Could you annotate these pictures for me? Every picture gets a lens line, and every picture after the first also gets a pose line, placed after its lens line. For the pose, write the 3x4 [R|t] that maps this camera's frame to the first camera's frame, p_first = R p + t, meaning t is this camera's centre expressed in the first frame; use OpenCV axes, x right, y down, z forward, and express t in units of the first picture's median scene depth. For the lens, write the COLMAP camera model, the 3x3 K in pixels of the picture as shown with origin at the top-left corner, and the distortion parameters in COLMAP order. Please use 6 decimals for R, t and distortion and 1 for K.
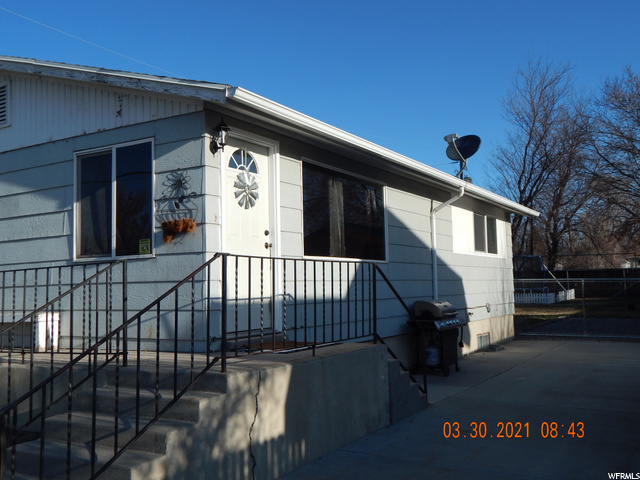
lens RADIAL K [[648.5, 0, 320.0], [0, 648.5, 238.1], [0, 0, 1]] dist [-0.009378, 0.000000]
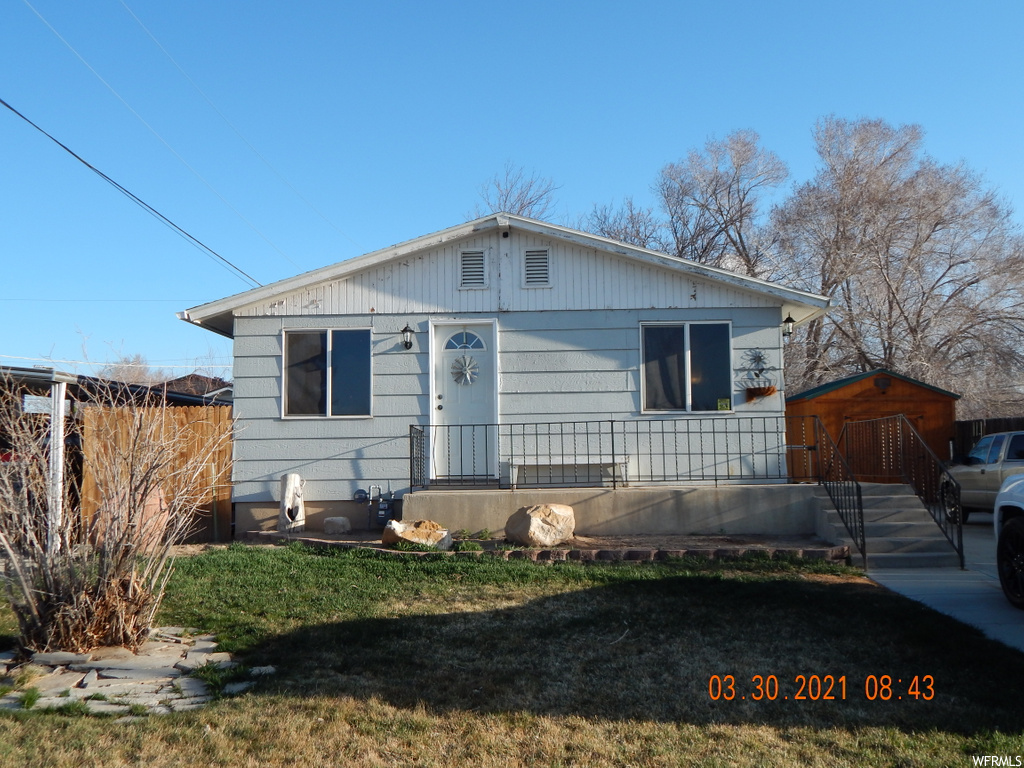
lens RADIAL K [[1037.5, 0, 511.9], [0, 1037.5, 385.8], [0, 0, 1]] dist [-0.009378, 0.000000]
pose [[0.880039, 0.052847, 0.471952, -1.567343], [-0.049741, 0.998580, -0.019066, 0.035069], [-0.472289, -0.006696, 0.881418, -0.606201]]
